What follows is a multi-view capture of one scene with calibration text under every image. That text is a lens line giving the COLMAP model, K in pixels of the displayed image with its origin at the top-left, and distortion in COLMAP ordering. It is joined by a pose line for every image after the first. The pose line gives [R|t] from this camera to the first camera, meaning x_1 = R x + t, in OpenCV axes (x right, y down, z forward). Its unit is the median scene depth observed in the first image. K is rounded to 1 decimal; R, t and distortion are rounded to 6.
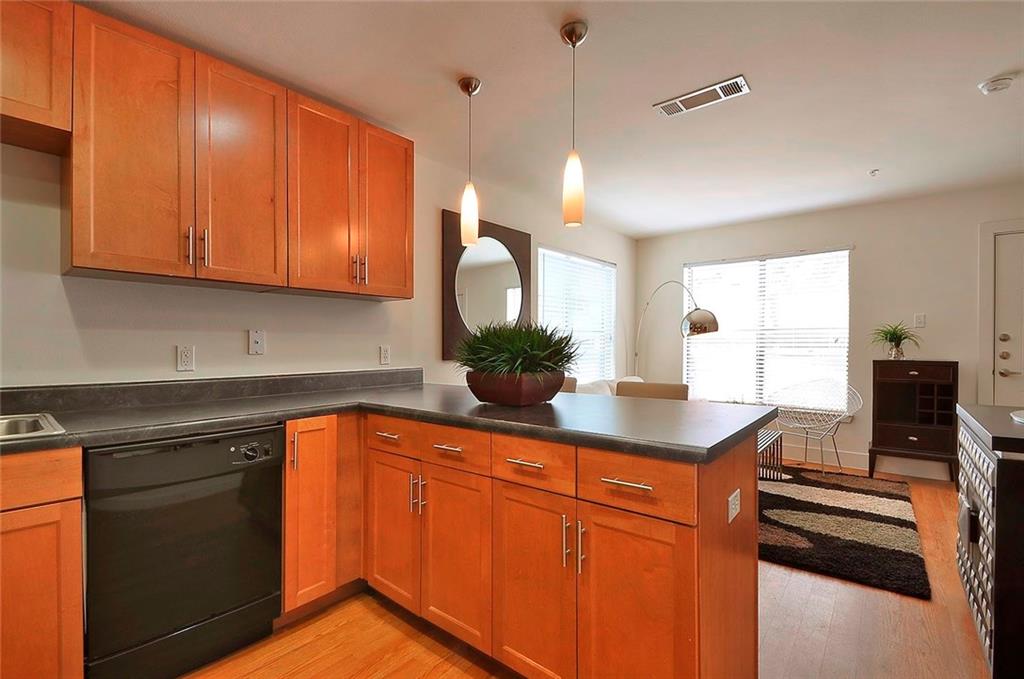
lens RADIAL K [[460.7, 0, 511.9], [0, 460.7, 359.6], [0, 0, 1]] dist [0.004661, -0.005685]
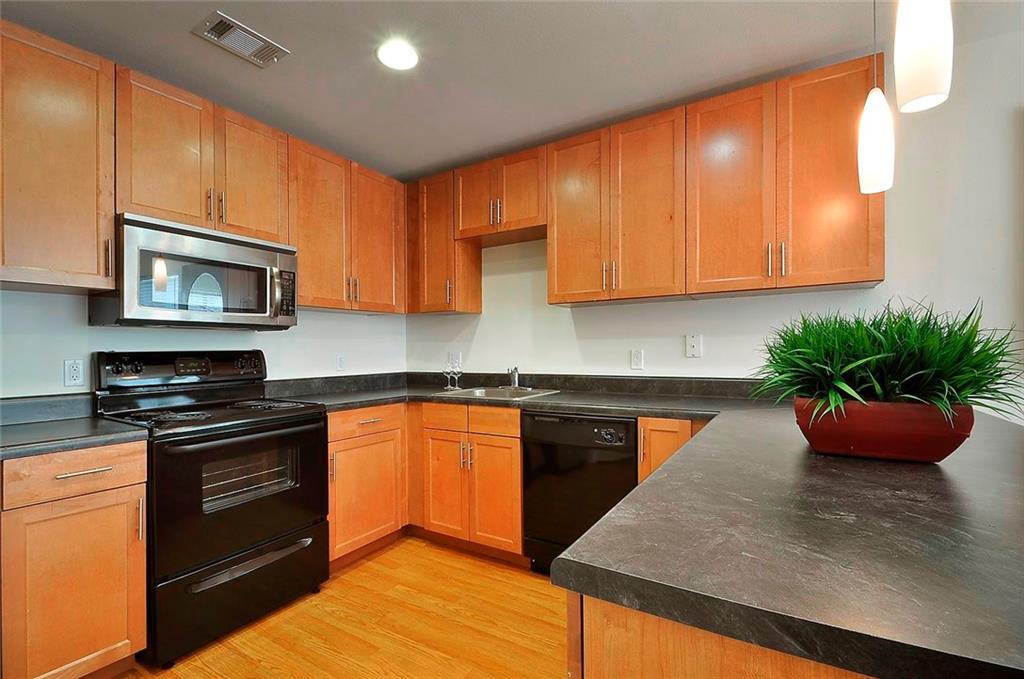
lens RADIAL K [[460.7, 0, 515.5], [0, 460.7, 362.9], [0, 0, 1]] dist [0.004661, -0.005685]
pose [[0.141879, 0.033588, -0.989314, 0.488221], [-0.020842, 0.999304, 0.030938, -0.024336], [0.989665, 0.016230, 0.142481, 0.454287]]
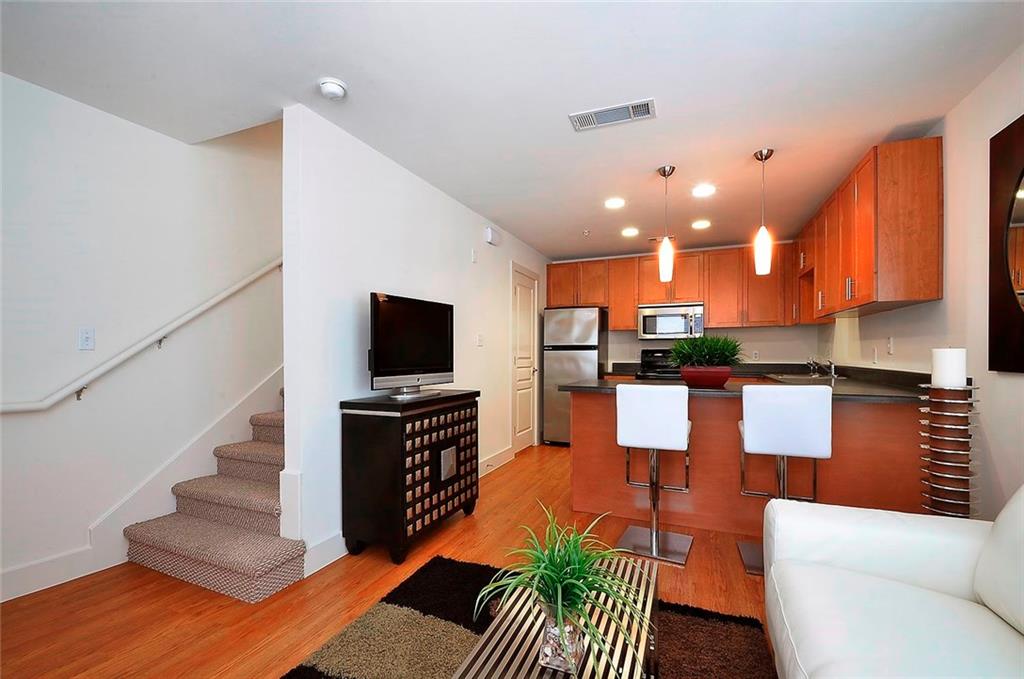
lens RADIAL K [[460.7, 0, 488.9], [0, 460.7, 361.7], [0, 0, 1]] dist [0.004661, -0.005685]
pose [[-0.964100, 0.017760, -0.264945, 1.061676], [0.005061, 0.998809, 0.048536, -0.066114], [0.265492, 0.045453, -0.963041, 2.144600]]
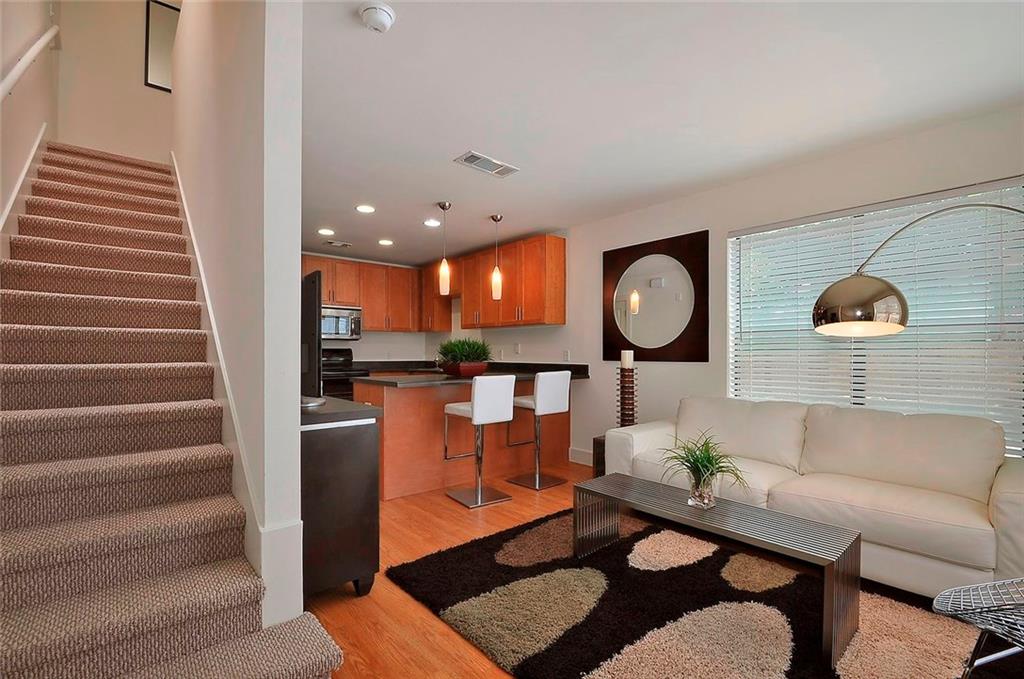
lens RADIAL K [[460.7, 0, 515.1], [0, 460.7, 369.5], [0, 0, 1]] dist [0.004661, -0.005685]
pose [[-0.162325, 0.045732, -0.985677, 1.899892], [-0.025730, 0.998390, 0.050559, -0.049341], [0.986402, 0.033568, -0.160887, 1.448482]]
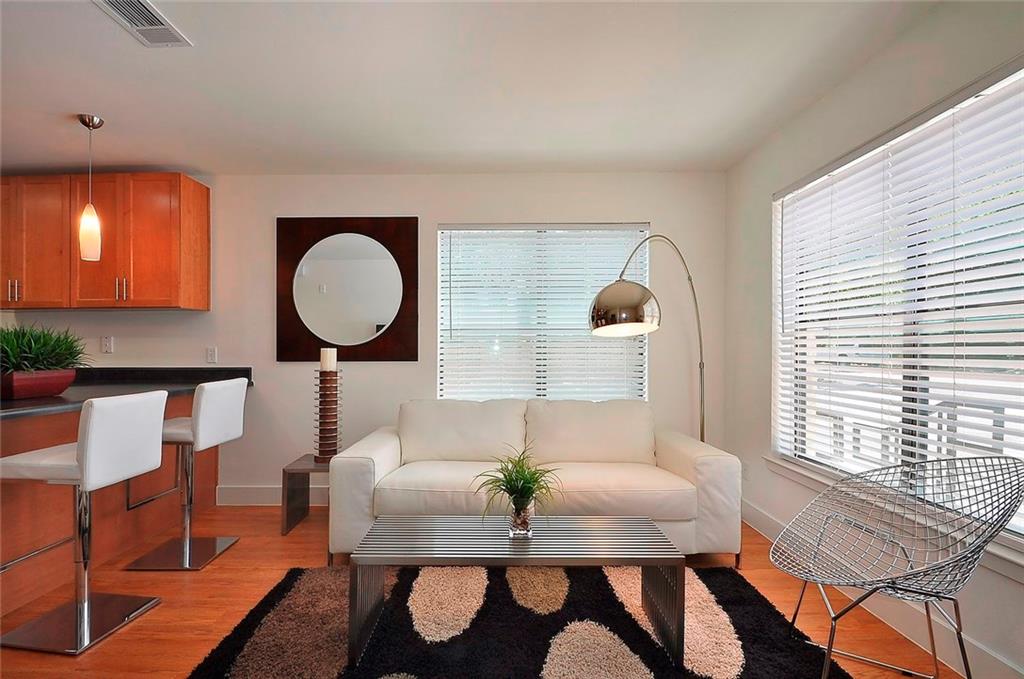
lens RADIAL K [[460.7, 0, 510.8], [0, 460.7, 350.3], [0, 0, 1]] dist [0.004661, -0.005685]
pose [[0.627857, 0.012083, -0.778235, 1.495182], [-0.025492, 0.999662, -0.005045, -0.044978], [0.777911, 0.023006, 0.627953, 1.137739]]
